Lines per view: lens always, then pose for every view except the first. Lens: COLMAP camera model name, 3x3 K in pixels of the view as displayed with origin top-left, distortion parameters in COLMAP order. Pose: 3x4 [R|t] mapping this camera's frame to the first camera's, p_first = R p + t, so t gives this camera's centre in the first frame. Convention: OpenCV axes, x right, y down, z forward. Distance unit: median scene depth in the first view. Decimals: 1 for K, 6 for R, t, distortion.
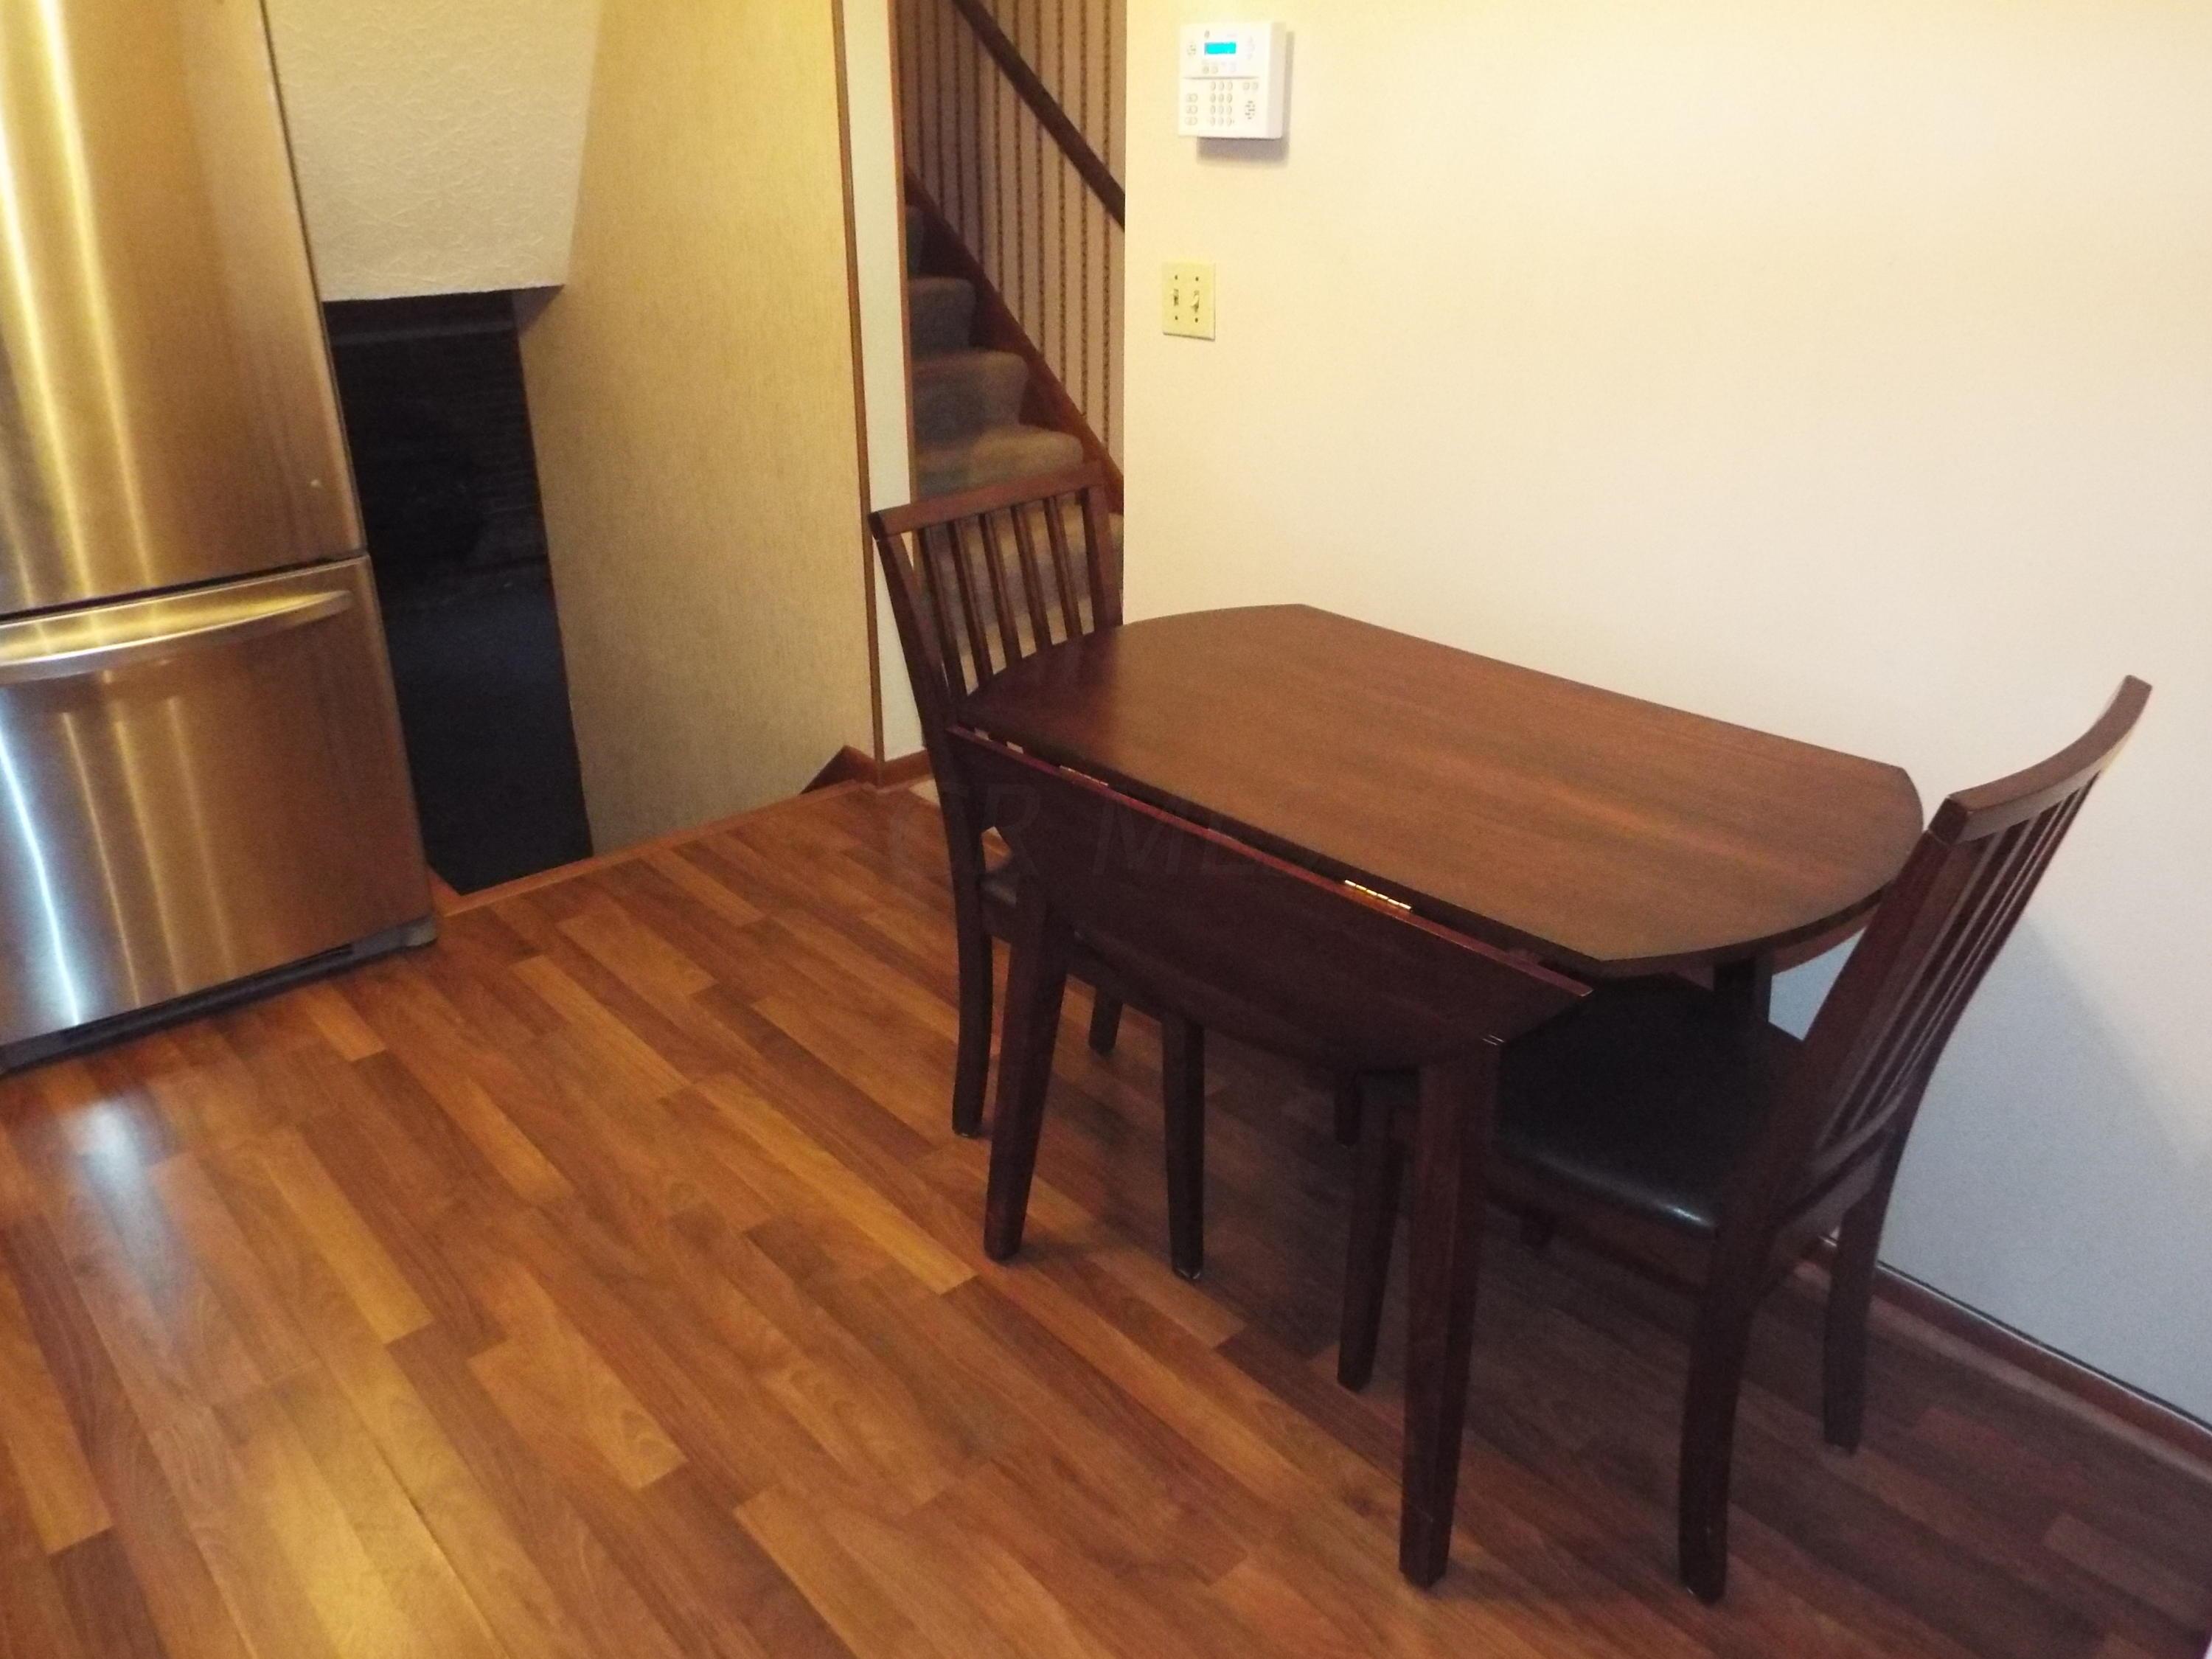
lens RADIAL K [[1625.9, 0, 1102.5], [0, 1625.9, 823.2], [0, 0, 1]] dist [-0.014639, 0.012281]
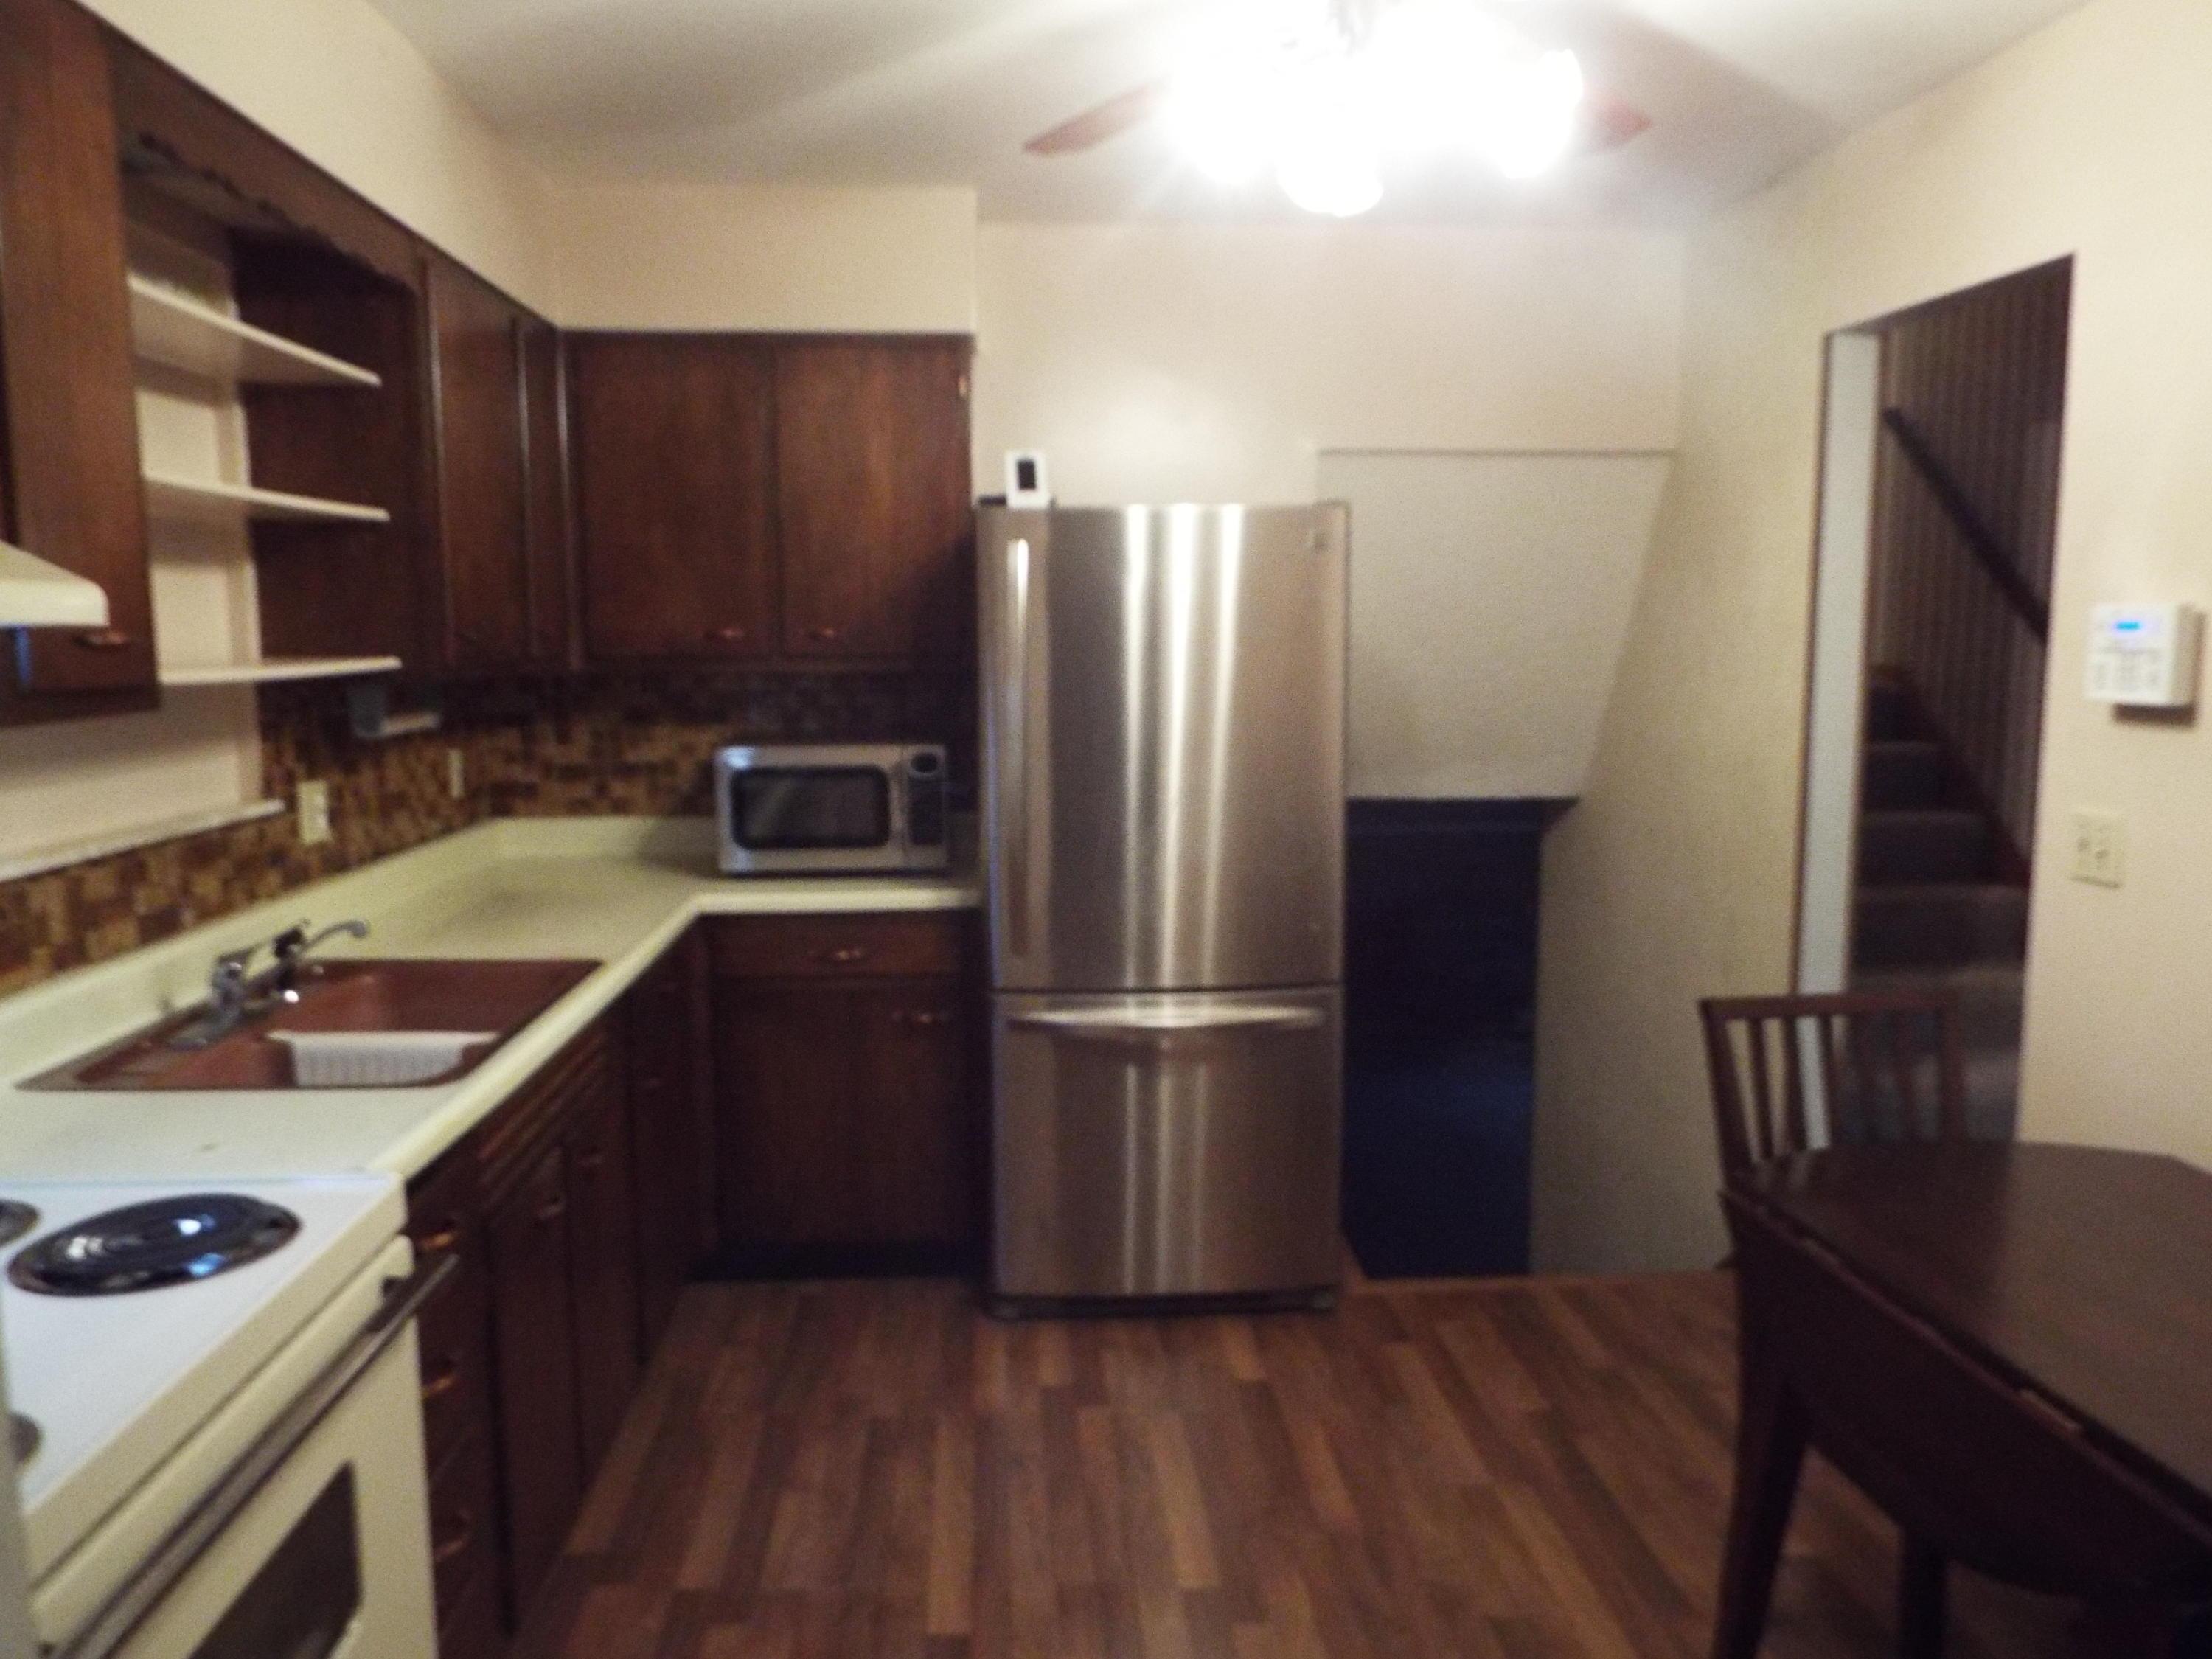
lens RADIAL K [[1625.9, 0, 1103.5], [0, 1625.9, 831.1], [0, 0, 1]] dist [-0.014639, 0.012281]
pose [[0.797960, 0.084789, -0.596716, 0.150367], [-0.252258, 0.946151, -0.202891, 0.031068], [0.547380, 0.312425, 0.776380, -0.130393]]
